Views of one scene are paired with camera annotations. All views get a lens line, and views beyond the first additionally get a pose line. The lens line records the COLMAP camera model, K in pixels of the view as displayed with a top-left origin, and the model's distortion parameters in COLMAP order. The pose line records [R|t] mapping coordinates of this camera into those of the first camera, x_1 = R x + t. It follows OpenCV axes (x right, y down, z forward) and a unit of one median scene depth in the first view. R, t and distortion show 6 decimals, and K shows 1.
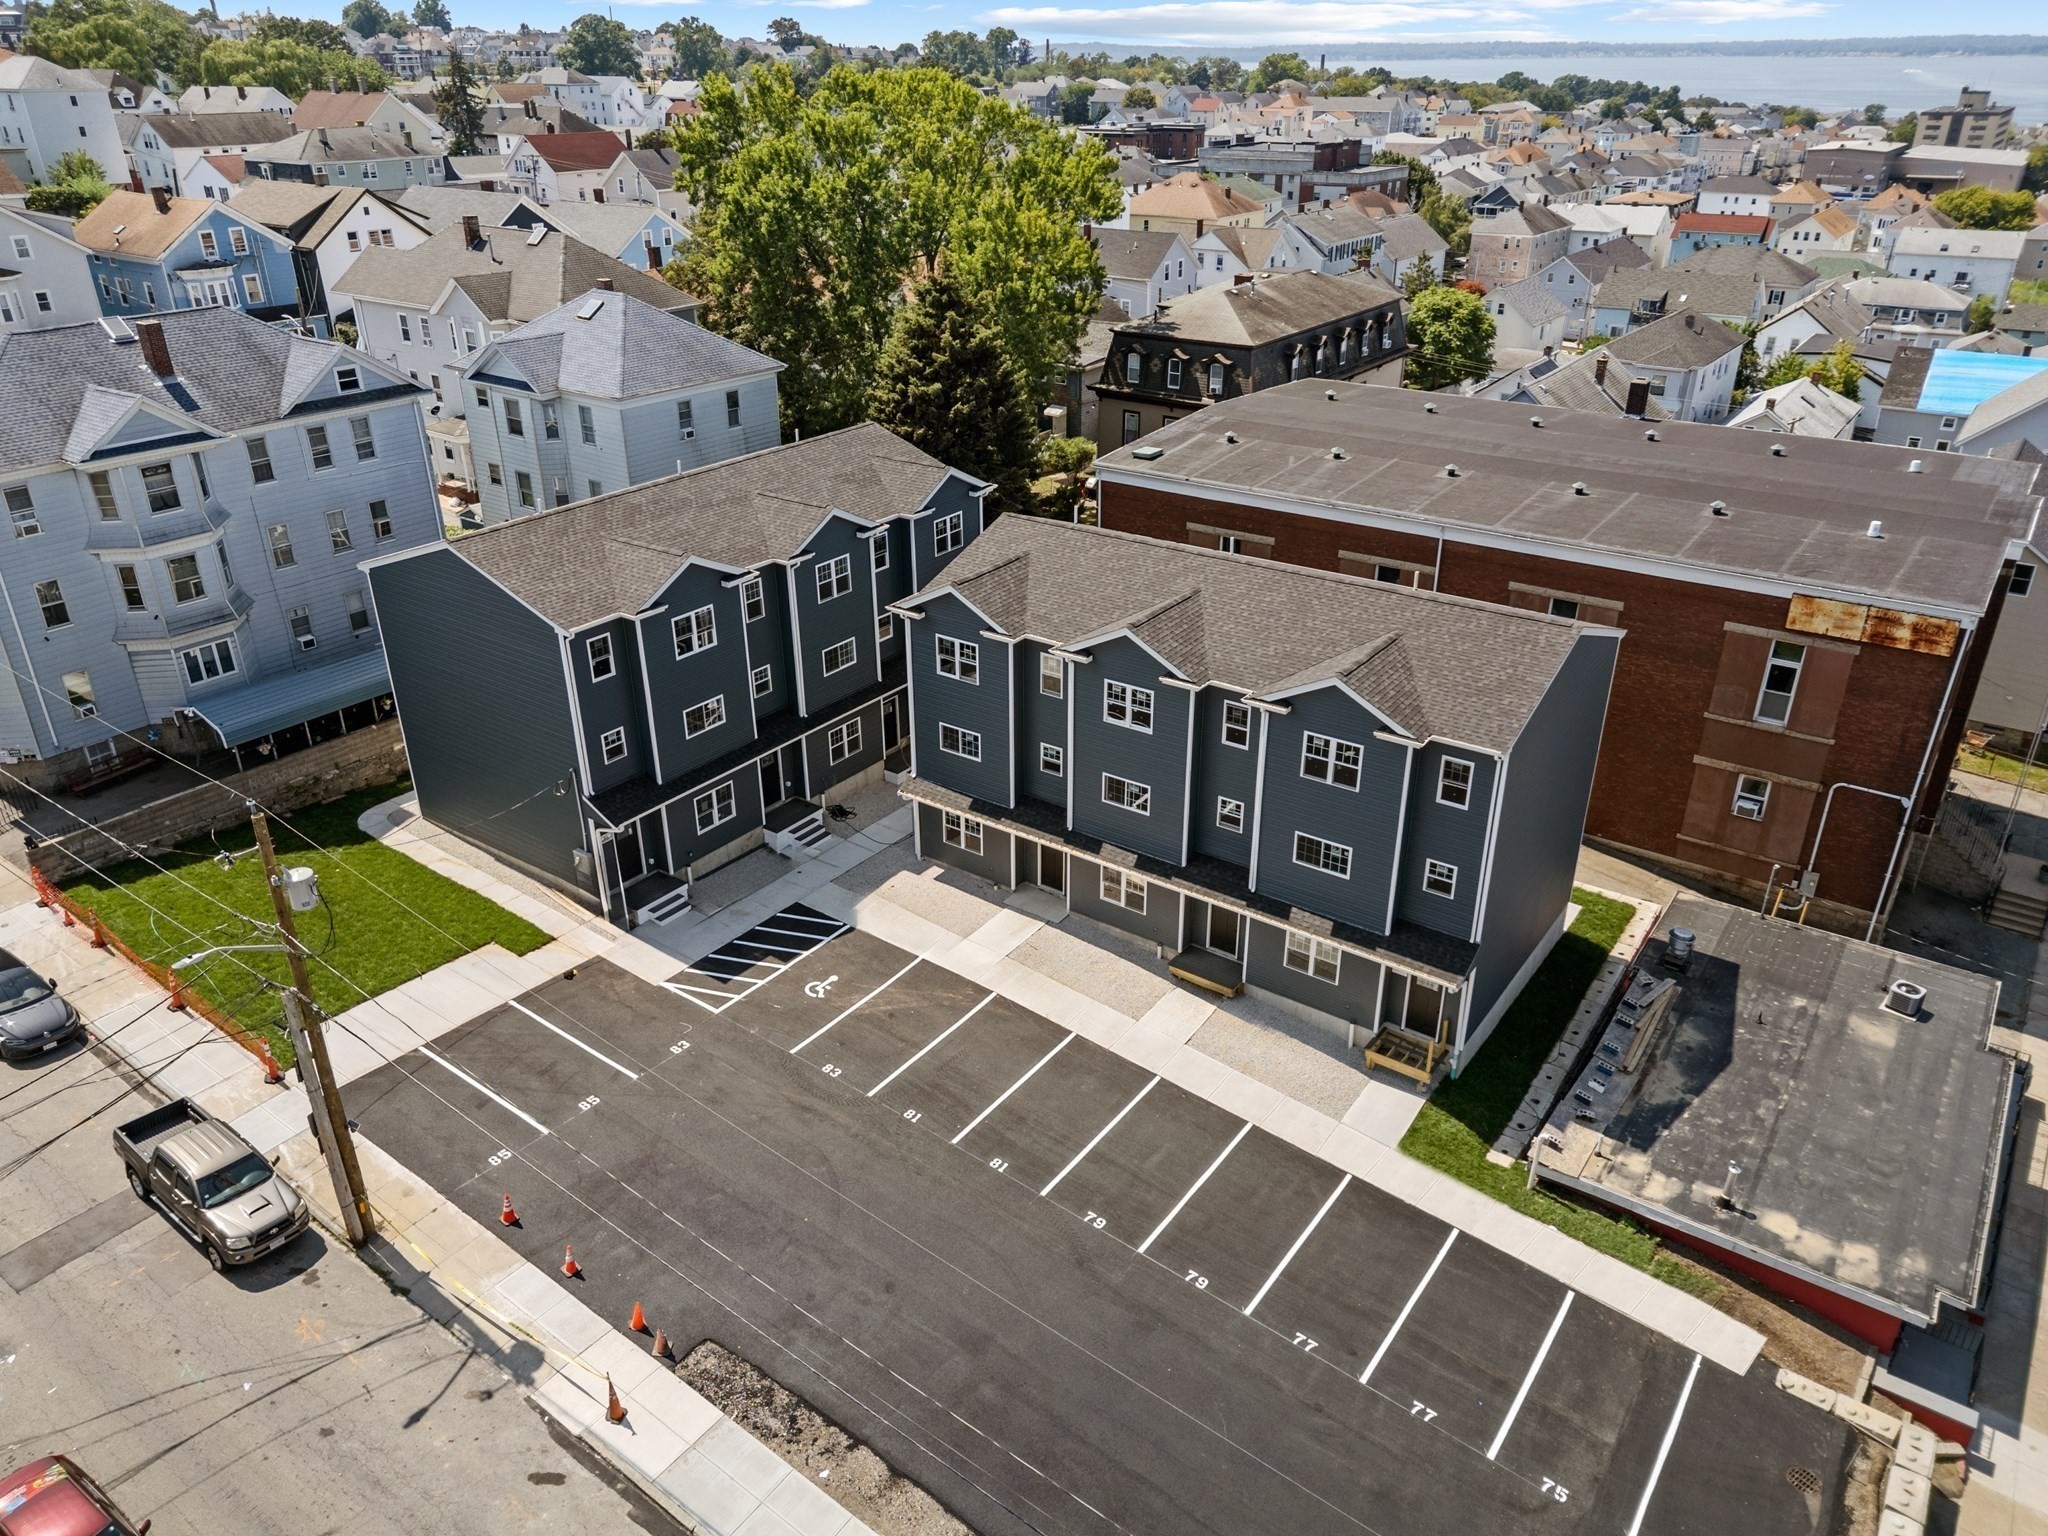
lens RADIAL K [[1413.6, 0, 1028.1], [0, 1413.6, 778.1], [0, 0, 1]] dist [0.097683, -0.100904]
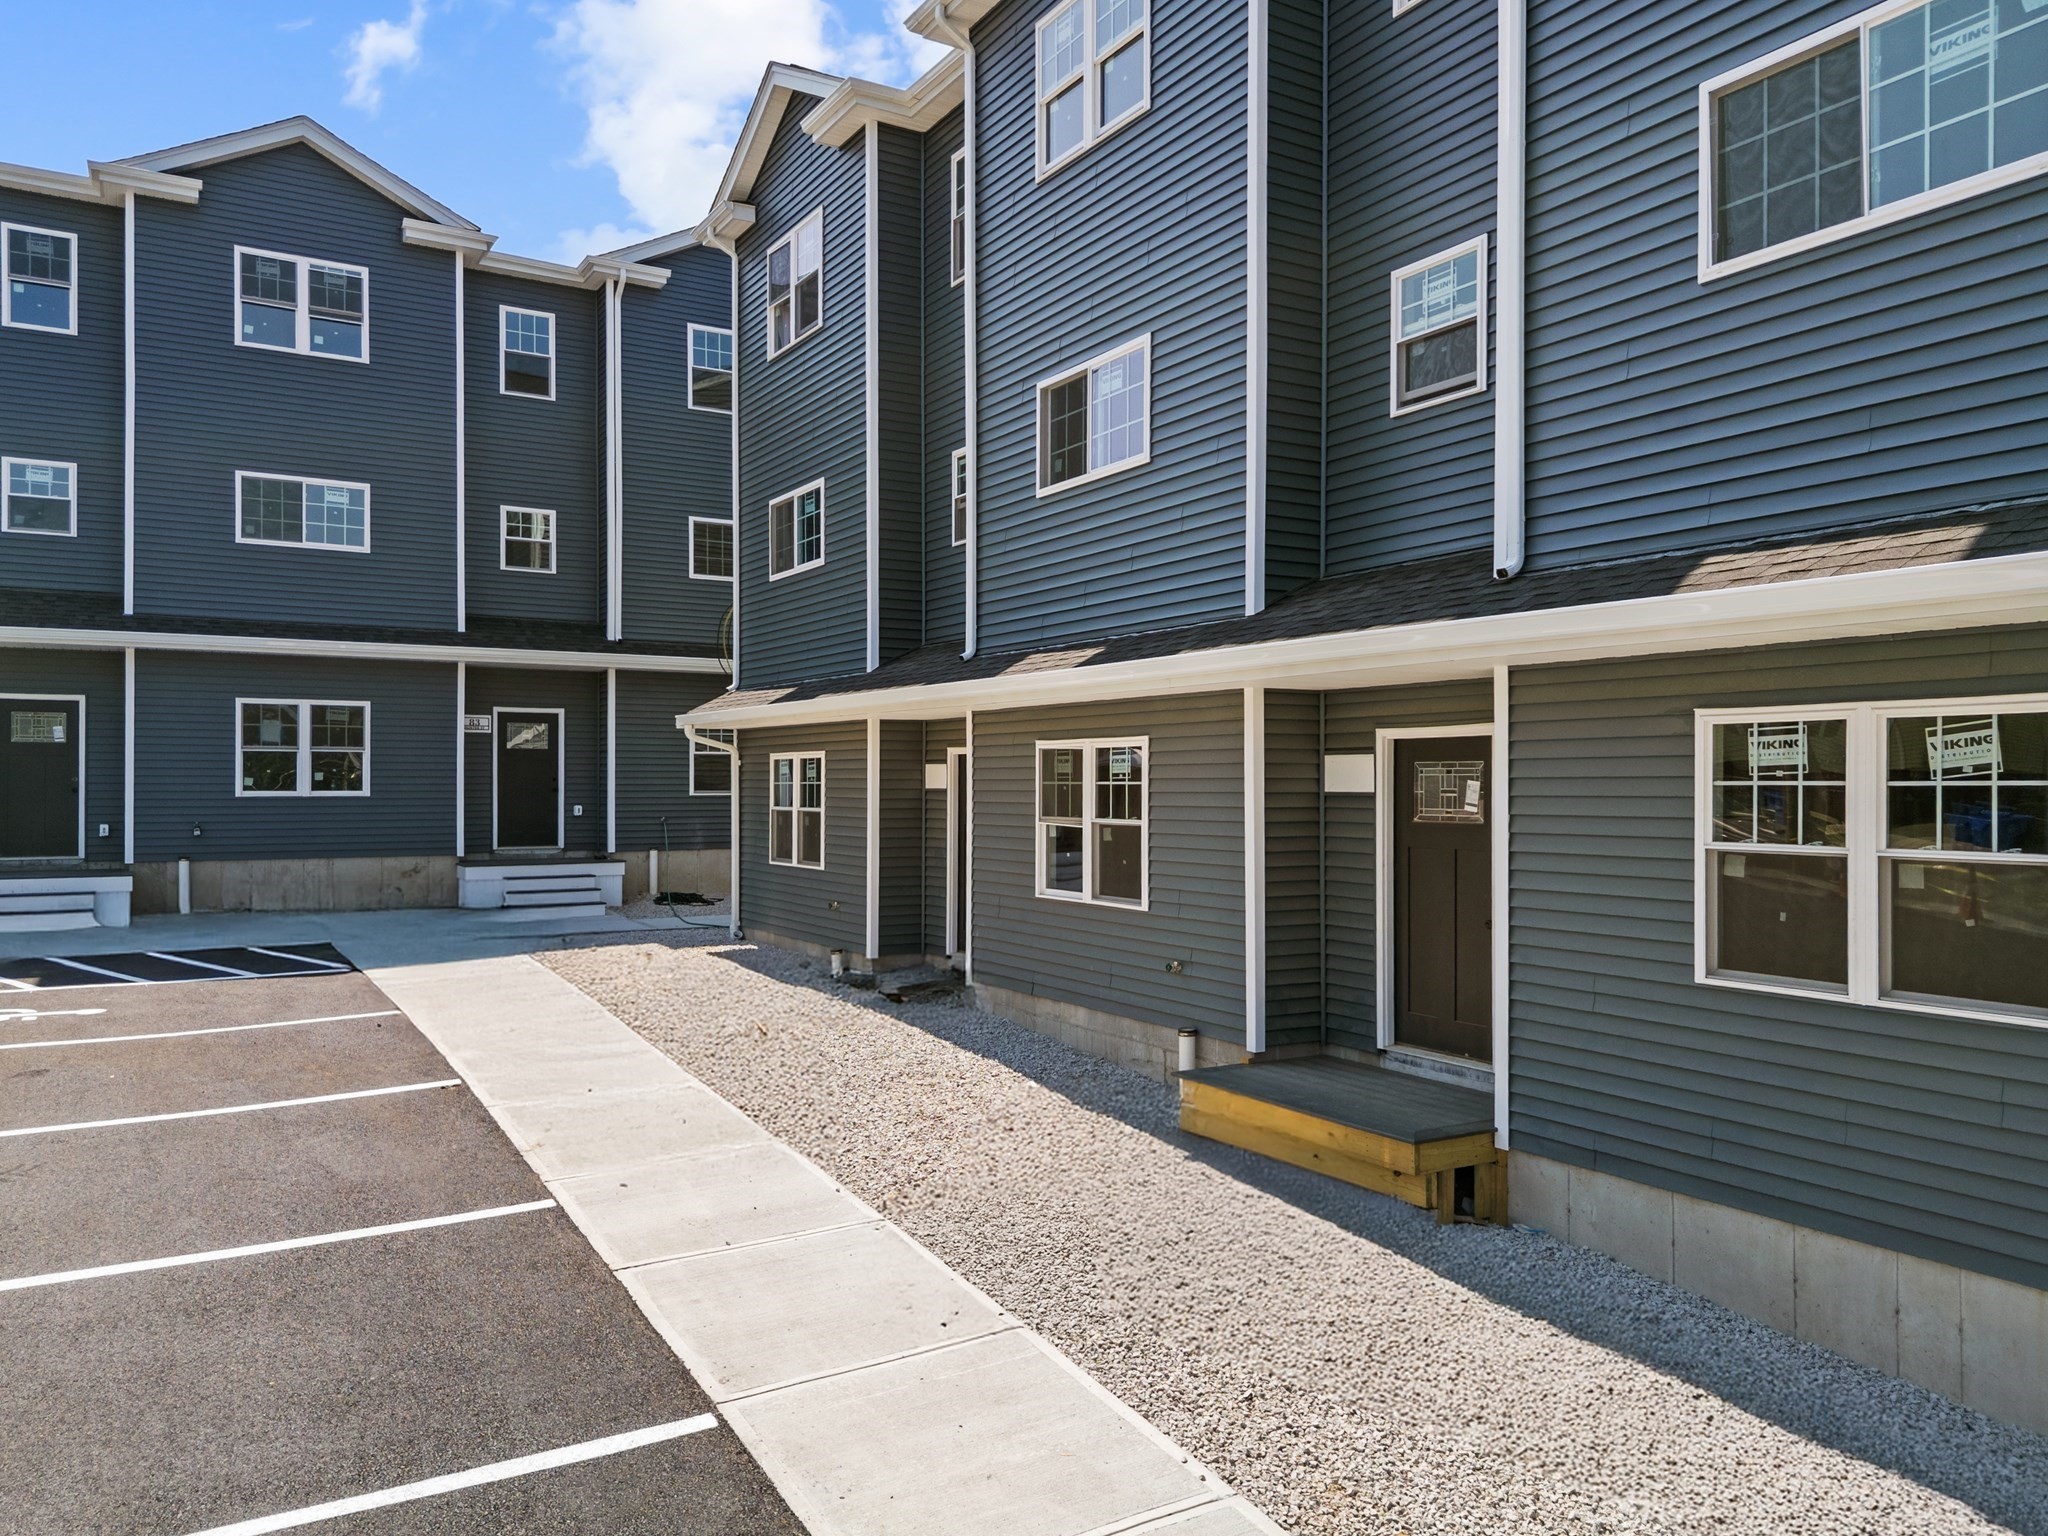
lens RADIAL K [[1491.1, 0, 1025.5], [0, 1491.1, 776.6], [0, 0, 1]] dist [0.066119, -0.054202]
pose [[0.917194, 0.003369, -0.398426, 0.175163], [-0.184265, 0.890192, -0.416659, 0.197034], [0.353272, 0.455573, 0.817100, 0.796521]]
